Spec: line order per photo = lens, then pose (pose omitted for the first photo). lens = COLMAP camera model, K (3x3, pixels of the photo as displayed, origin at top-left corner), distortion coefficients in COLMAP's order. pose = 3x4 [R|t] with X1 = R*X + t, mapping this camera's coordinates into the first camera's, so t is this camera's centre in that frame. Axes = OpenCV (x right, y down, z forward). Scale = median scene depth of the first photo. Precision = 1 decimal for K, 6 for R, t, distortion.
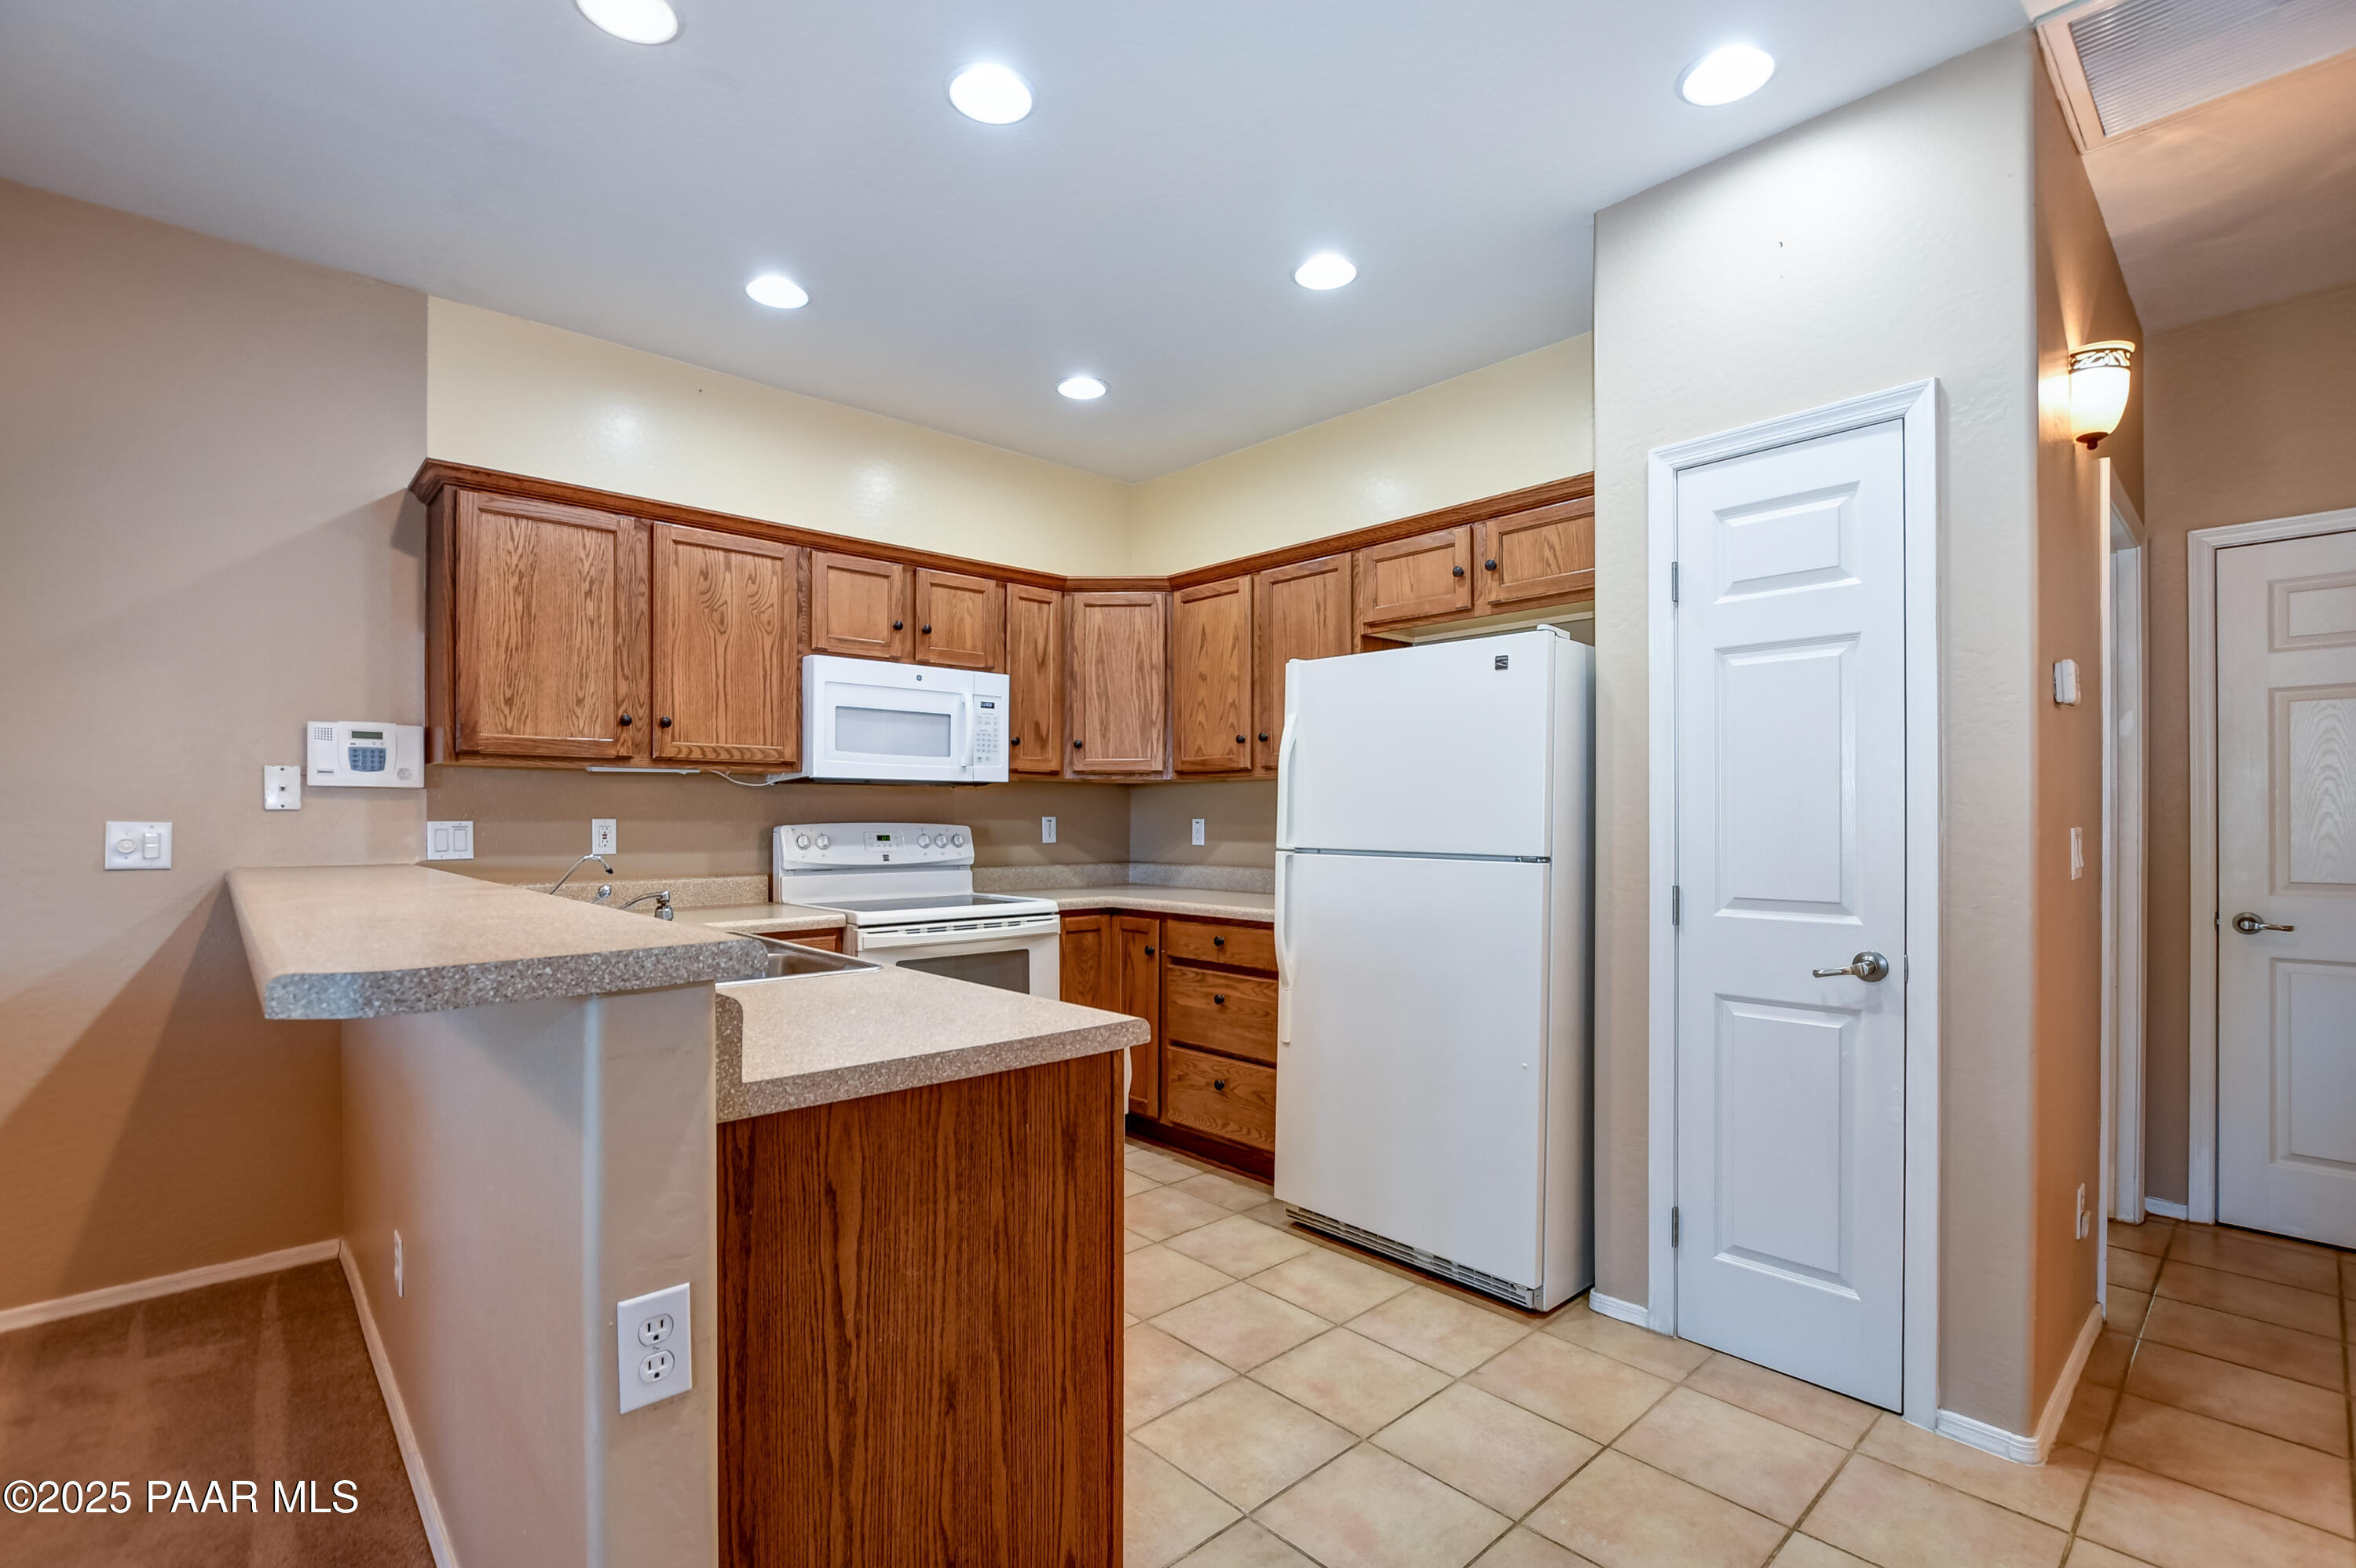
lens RADIAL K [[1063.0, 0, 1183.9], [0, 1063.0, 816.2], [0, 0, 1]] dist [-0.020107, 0.004110]
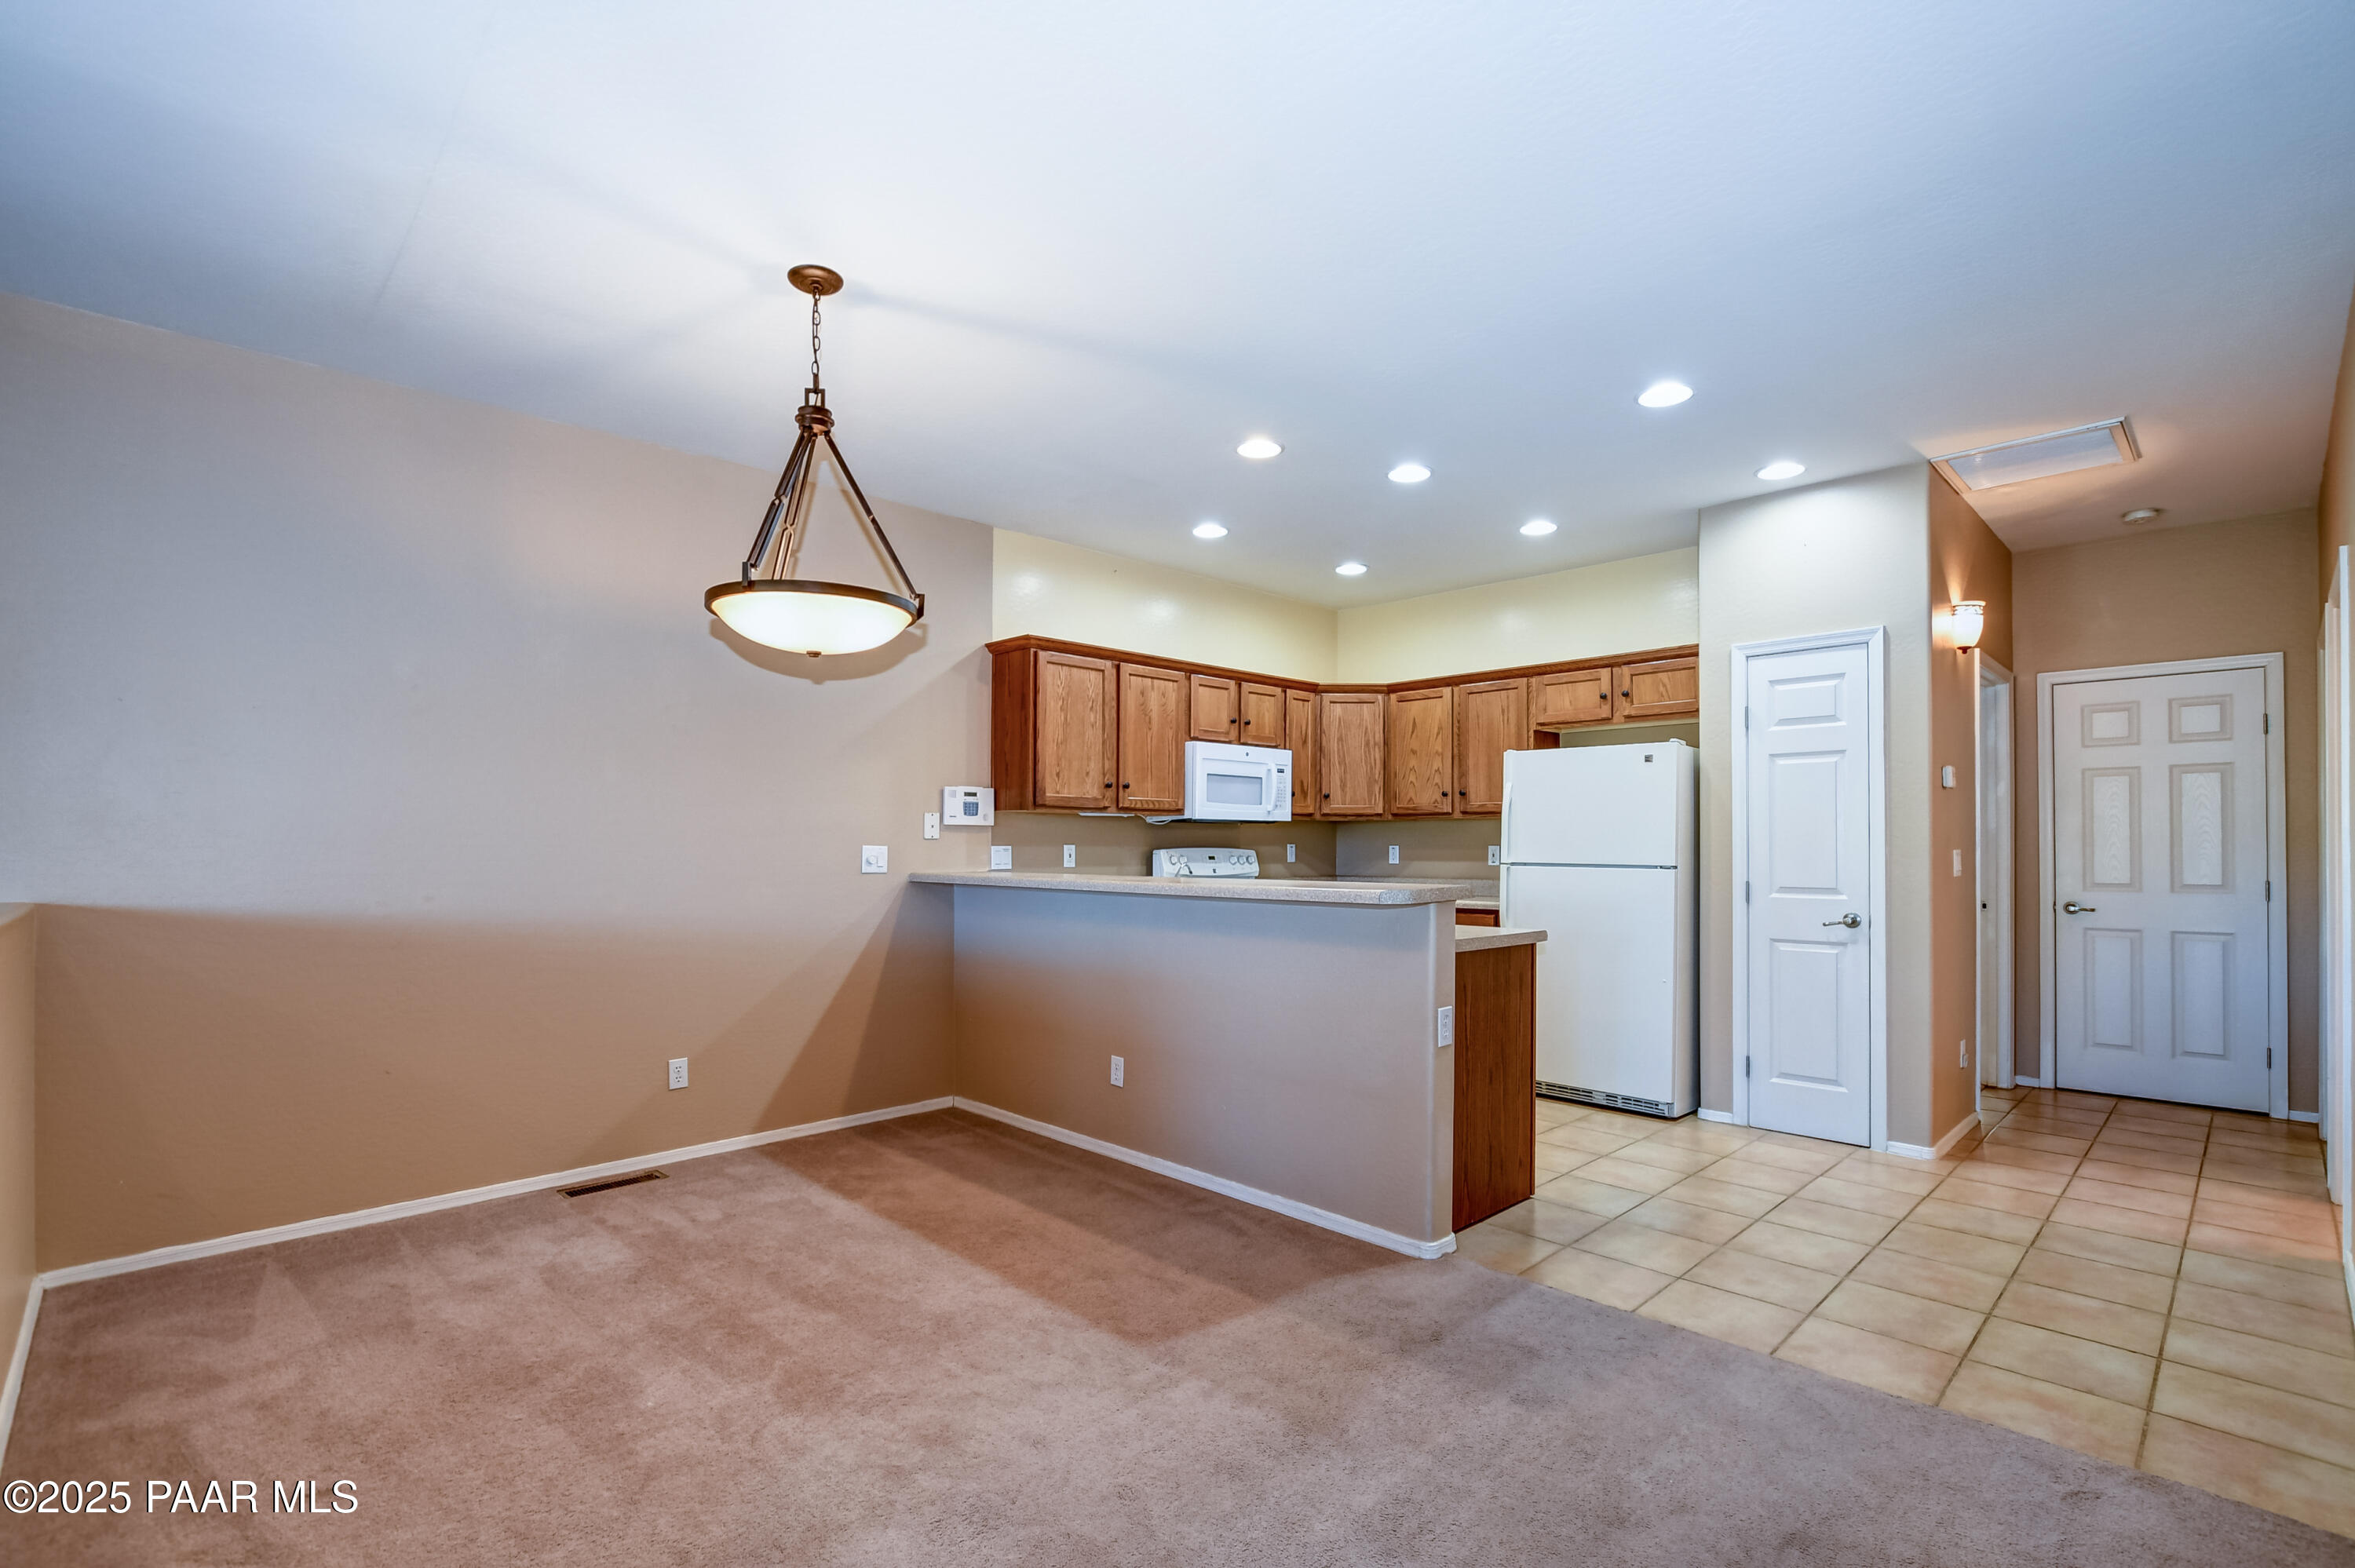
lens RADIAL K [[1062.5, 0, 1189.0], [0, 1062.5, 835.5], [0, 0, 1]] dist [-0.020107, 0.004110]
pose [[0.999723, 0.001627, 0.023490, -0.437693], [-0.001411, 0.999957, -0.009209, 0.003304], [-0.023504, 0.009173, 0.999682, -0.650830]]
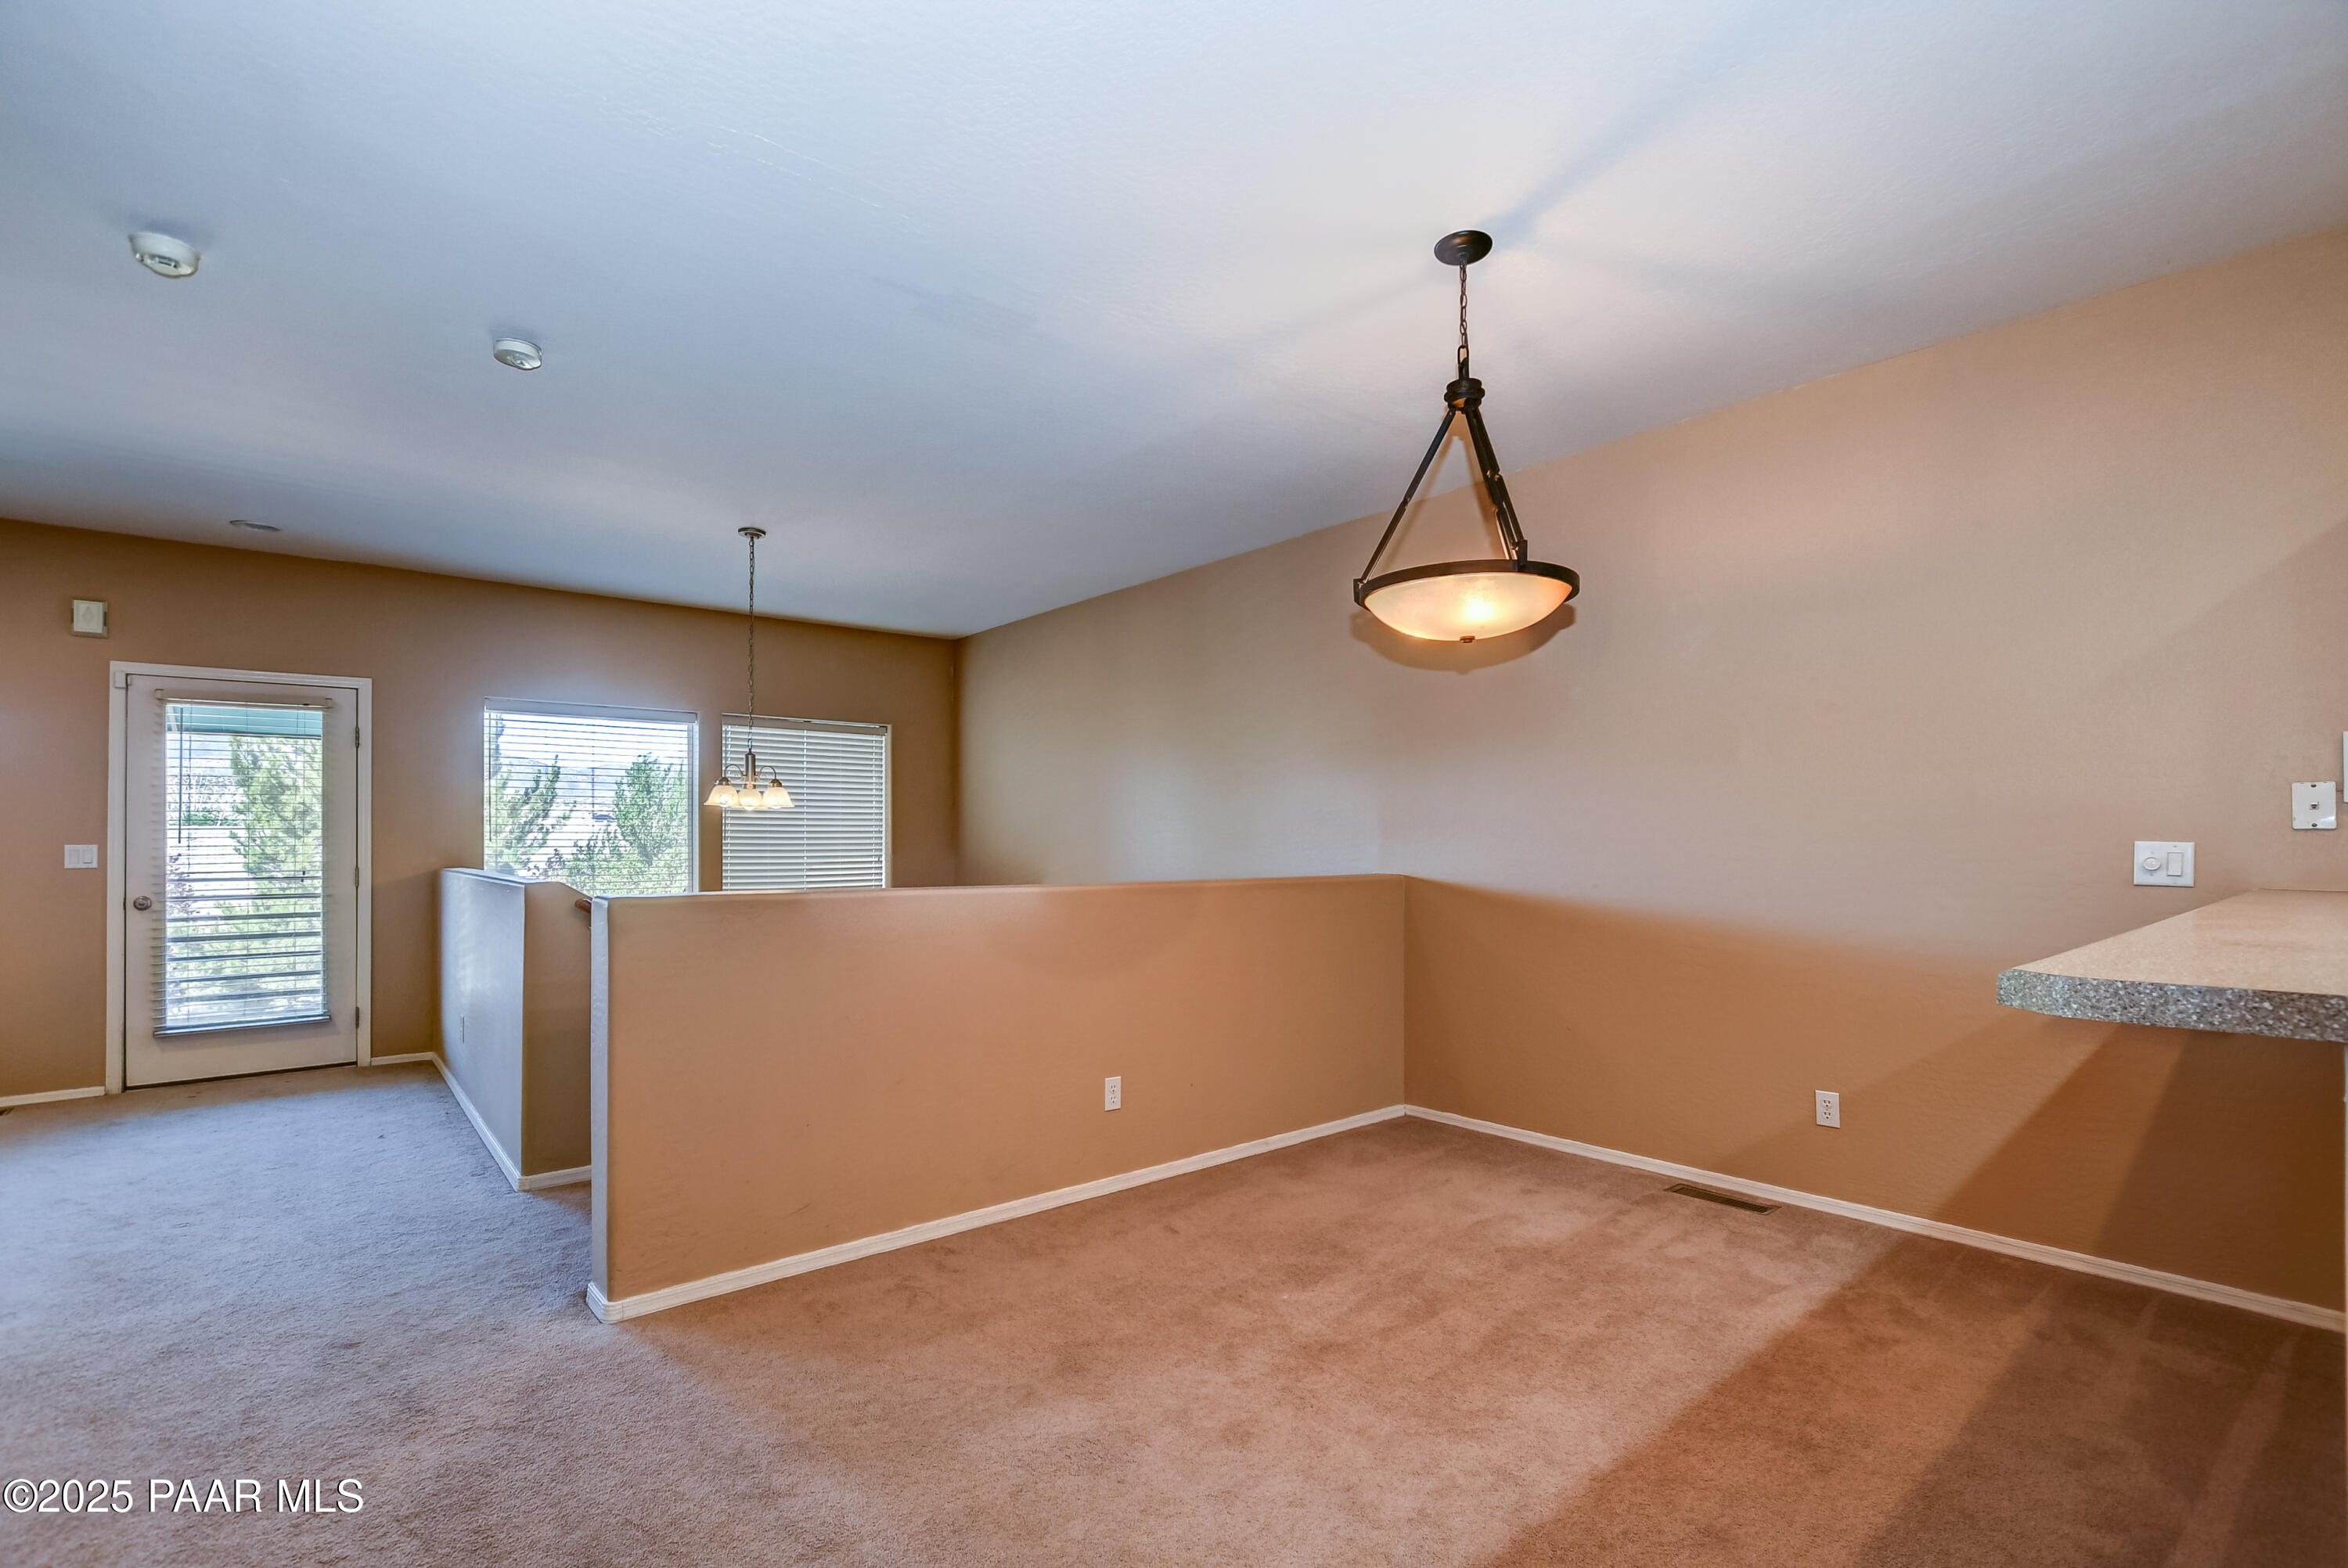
lens RADIAL K [[1069.9, 0, 1170.7], [0, 1069.9, 822.1], [0, 0, 1]] dist [-0.012270, 0.001865]
pose [[-0.056216, -0.014323, -0.998316, 0.118529], [-0.000295, 0.999897, -0.014329, 0.001088], [0.998419, -0.000511, -0.056214, 0.039322]]
